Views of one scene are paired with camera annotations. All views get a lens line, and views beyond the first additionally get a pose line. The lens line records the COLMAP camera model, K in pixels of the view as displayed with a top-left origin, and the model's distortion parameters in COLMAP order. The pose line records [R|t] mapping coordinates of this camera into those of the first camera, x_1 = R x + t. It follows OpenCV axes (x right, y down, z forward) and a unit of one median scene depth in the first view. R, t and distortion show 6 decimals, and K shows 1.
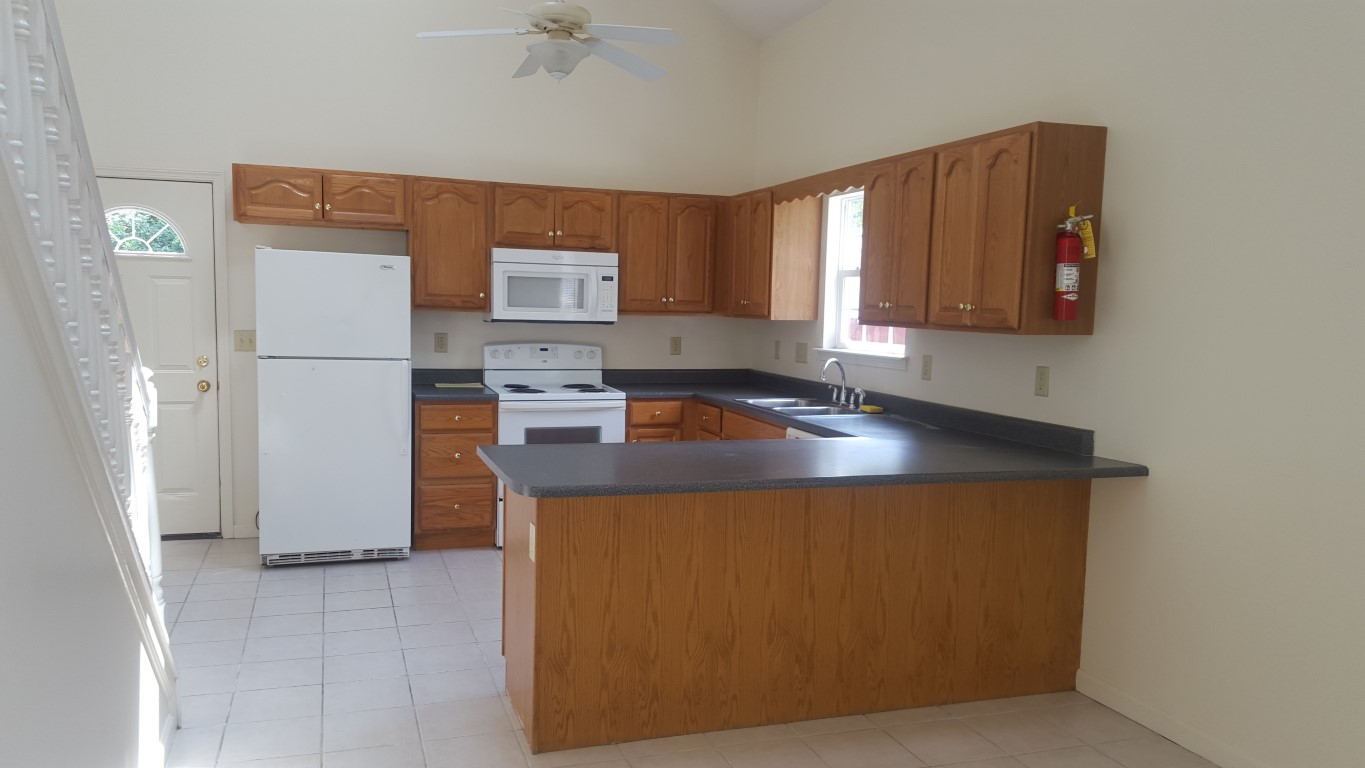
lens RADIAL K [[1016.5, 0, 680.2], [0, 1016.5, 385.3], [0, 0, 1]] dist [-0.000780, -0.007678]
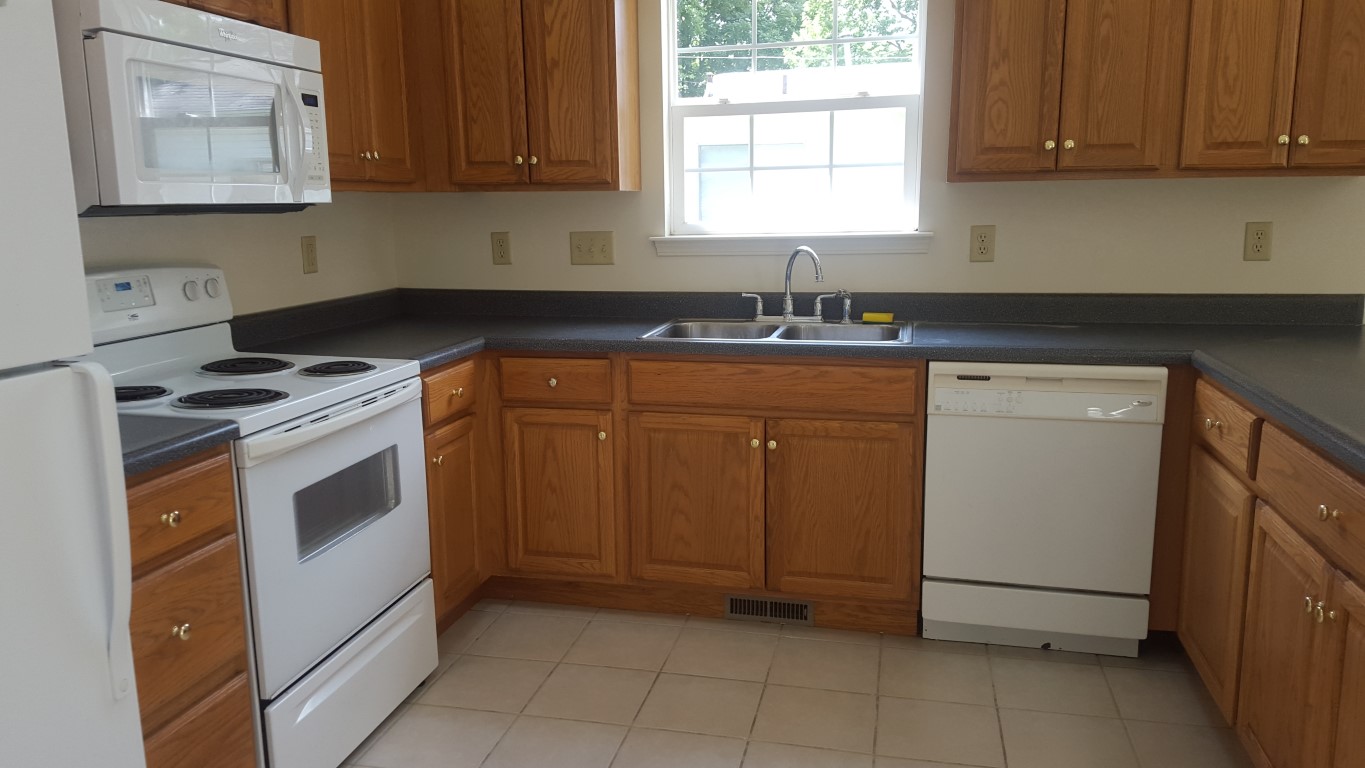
lens RADIAL K [[1016.5, 0, 682.7], [0, 1016.5, 382.9], [0, 0, 1]] dist [-0.000780, -0.007678]
pose [[0.524319, -0.180416, 0.832190, -0.367443], [0.096328, 0.983590, 0.152548, -0.039681], [-0.846056, 0.000180, 0.533094, 0.655296]]
